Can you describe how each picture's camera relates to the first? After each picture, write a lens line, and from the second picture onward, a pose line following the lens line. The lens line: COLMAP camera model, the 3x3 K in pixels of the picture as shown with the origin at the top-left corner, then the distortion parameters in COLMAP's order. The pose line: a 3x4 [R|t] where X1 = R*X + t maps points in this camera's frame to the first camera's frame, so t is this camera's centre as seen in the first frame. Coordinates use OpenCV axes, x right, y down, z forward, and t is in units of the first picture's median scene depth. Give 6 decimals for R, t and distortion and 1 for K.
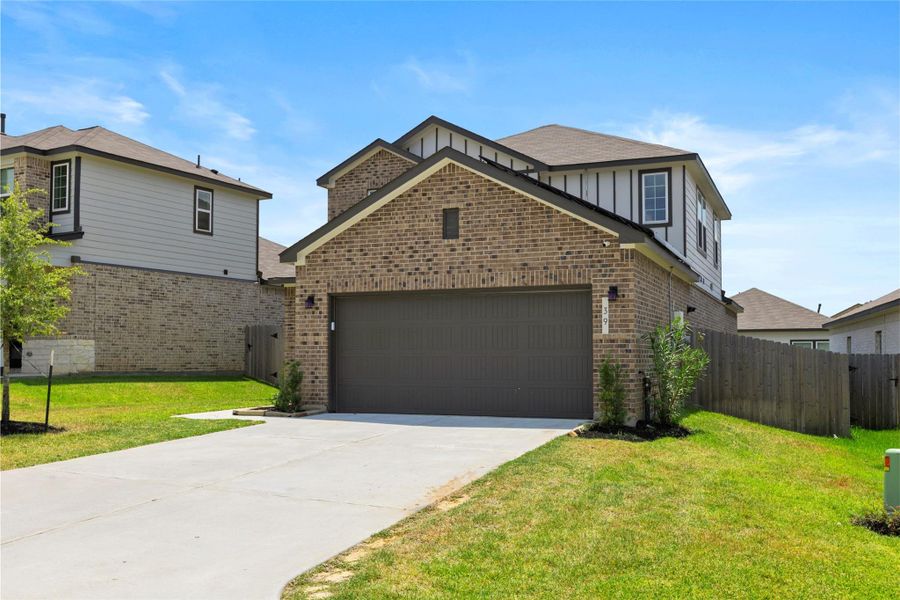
lens RADIAL K [[875.3, 0, 450.0], [0, 875.3, 300.0], [0, 0, 1]] dist [-0.017073, -0.012235]
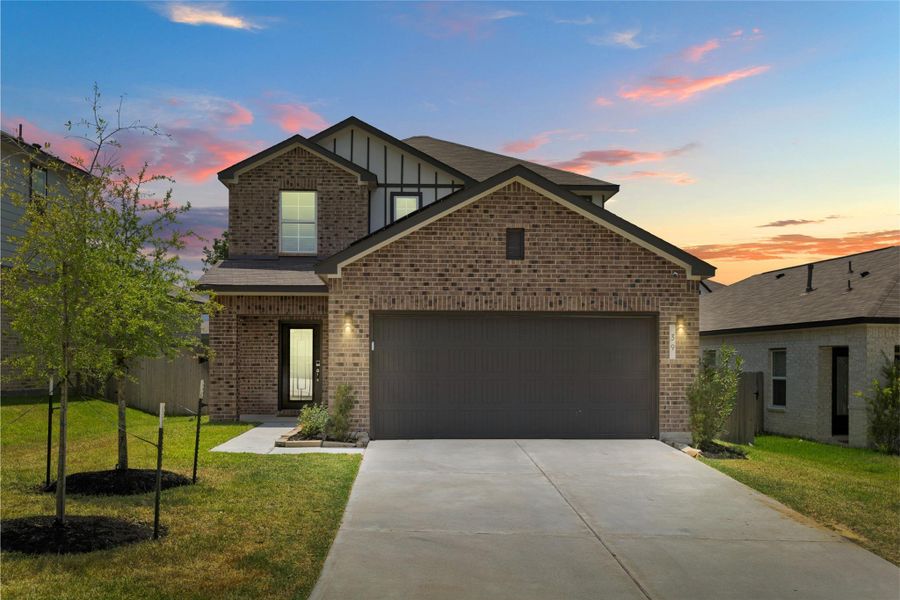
lens RADIAL K [[891.6, 0, 453.3], [0, 891.6, 344.4], [0, 0, 1]] dist [-0.012110, -0.004237]
pose [[0.900670, 0.012748, 0.434318, -0.488000], [-0.032522, 0.998743, 0.038128, -0.010806], [-0.433286, -0.048466, 0.899953, 0.127297]]
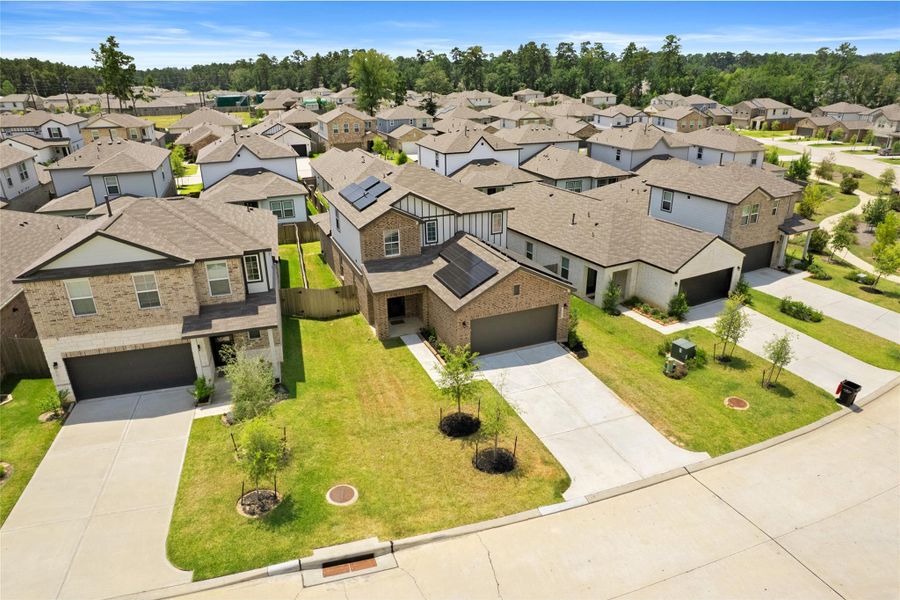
lens RADIAL K [[582.3, 0, 450.0], [0, 582.3, 300.0], [0, 0, 1]] dist [-0.071358, 0.065456]
pose [[0.702148, -0.276205, 0.656277, -1.363169], [-0.037488, 0.906078, 0.421447, -0.824992], [-0.711044, -0.320521, 0.625846, -0.020617]]
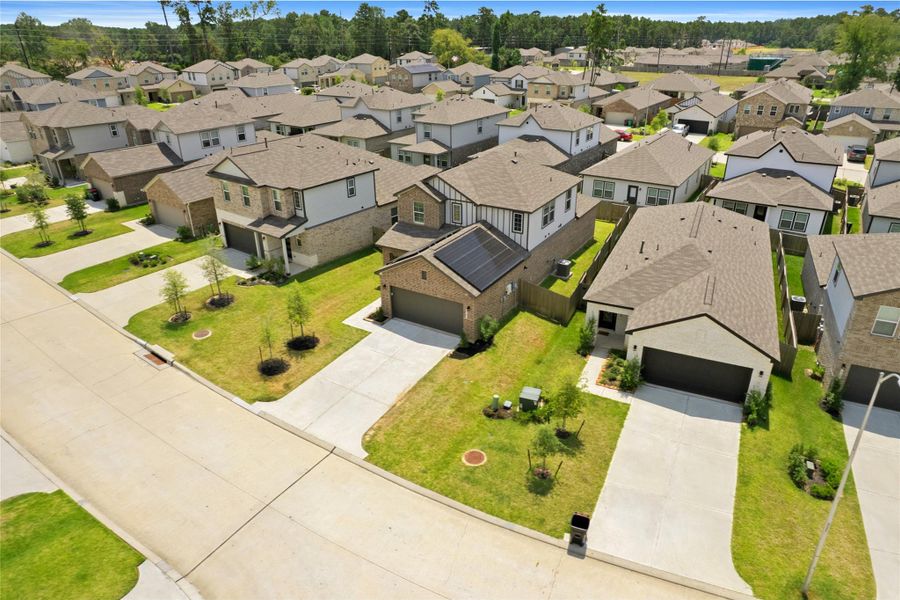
lens RADIAL K [[582.3, 0, 450.0], [0, 582.3, 300.0], [0, 0, 1]] dist [-0.071358, 0.065456]
pose [[0.988496, 0.054723, -0.140998, 0.391494], [0.022366, 0.869110, 0.494114, -1.038040], [0.149582, -0.491583, 0.857888, -0.828811]]
